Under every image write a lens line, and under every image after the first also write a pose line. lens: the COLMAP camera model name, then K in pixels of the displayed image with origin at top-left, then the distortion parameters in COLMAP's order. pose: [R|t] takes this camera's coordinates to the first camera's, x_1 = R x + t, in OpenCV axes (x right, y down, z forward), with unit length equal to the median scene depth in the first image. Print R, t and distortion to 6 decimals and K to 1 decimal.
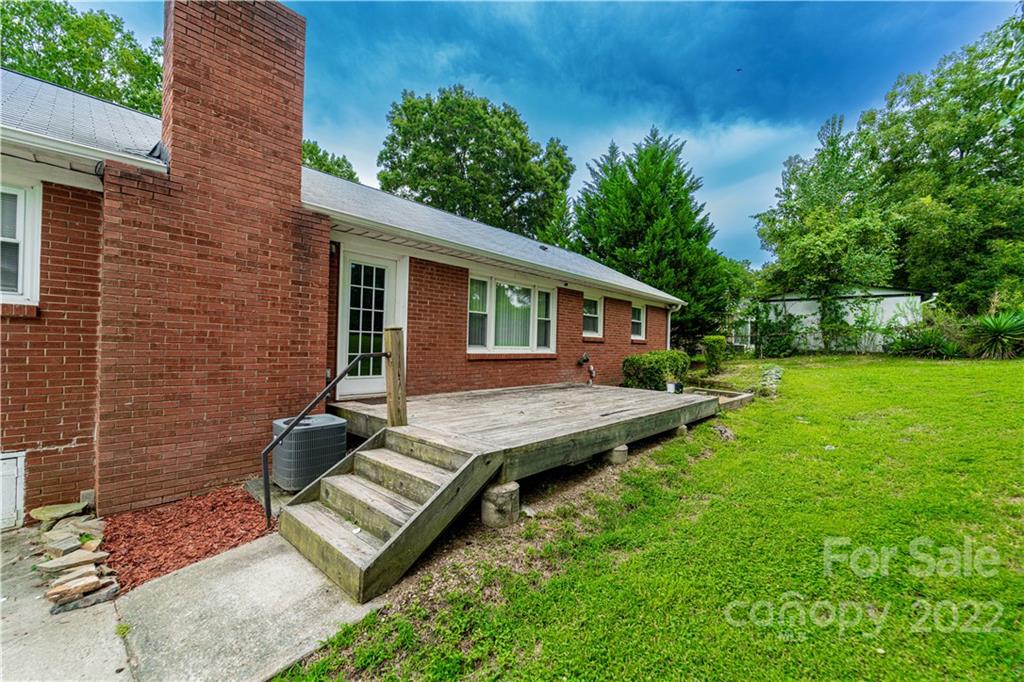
lens RADIAL K [[412.9, 0, 514.5], [0, 412.9, 343.1], [0, 0, 1]] dist [0.003639, -0.003440]
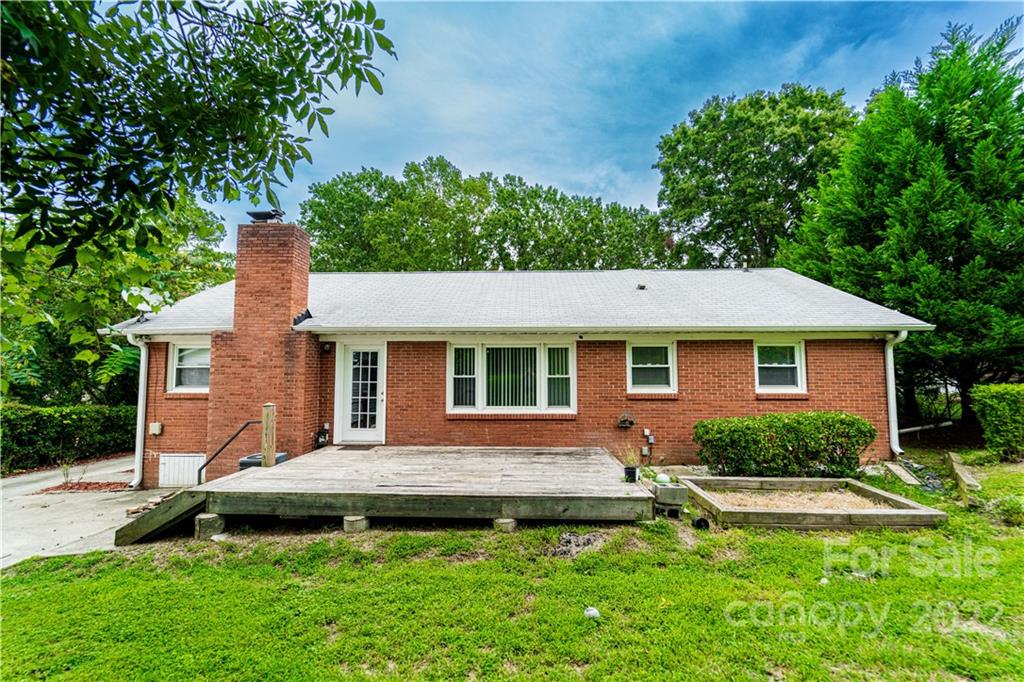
lens RADIAL K [[412.9, 0, 509.8], [0, 412.9, 341.5], [0, 0, 1]] dist [0.003639, -0.003440]
pose [[0.644219, -0.081212, -0.760517, 0.539361], [0.019980, 0.995794, -0.089412, -0.041365], [0.764580, 0.042405, 0.643133, 0.226759]]
